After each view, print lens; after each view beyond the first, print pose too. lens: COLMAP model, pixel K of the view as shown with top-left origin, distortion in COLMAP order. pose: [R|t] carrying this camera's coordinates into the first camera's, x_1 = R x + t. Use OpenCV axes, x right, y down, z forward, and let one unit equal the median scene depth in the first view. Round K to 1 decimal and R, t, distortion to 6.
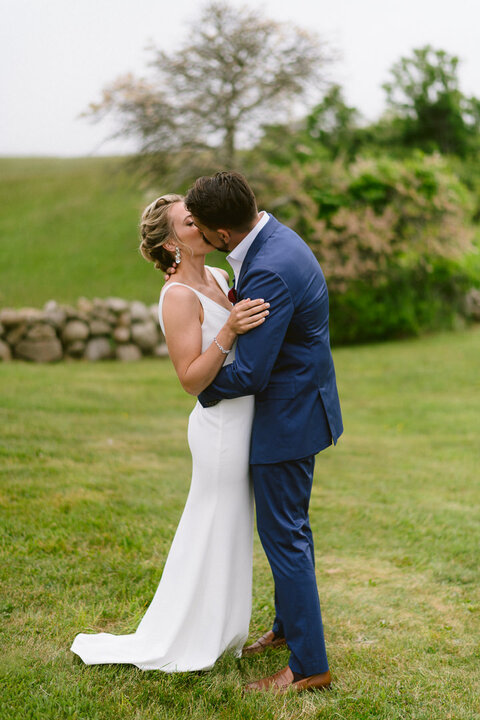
lens RADIAL K [[1126.7, 0, 240.0], [0, 1126.7, 360.0], [0, 0, 1]] dist [-0.021104, -0.131938]
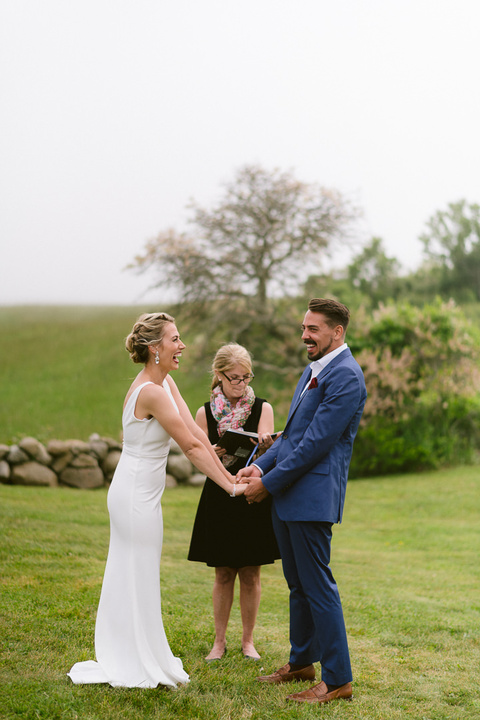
lens RADIAL K [[1126.7, 0, 240.0], [0, 1126.7, 360.0], [0, 0, 1]] dist [-0.021104, -0.131938]
pose [[0.998614, 0.001419, -0.052604, 0.028163], [-0.008222, 0.991565, -0.129348, 0.016258], [0.051977, 0.129602, 0.990203, -0.081139]]
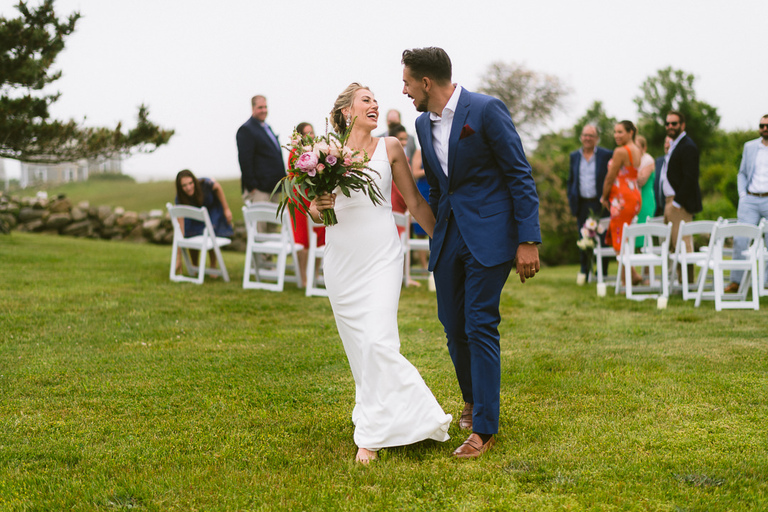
lens RADIAL K [[1201.8, 0, 381.0], [0, 1201.8, 265.2], [0, 0, 1]] dist [-0.021104, -0.131938]
pose [[0.990548, -0.030850, -0.133656, 0.037731], [0.016992, 0.994473, -0.103604, 0.161618], [0.136113, 0.100354, 0.985597, -0.743789]]
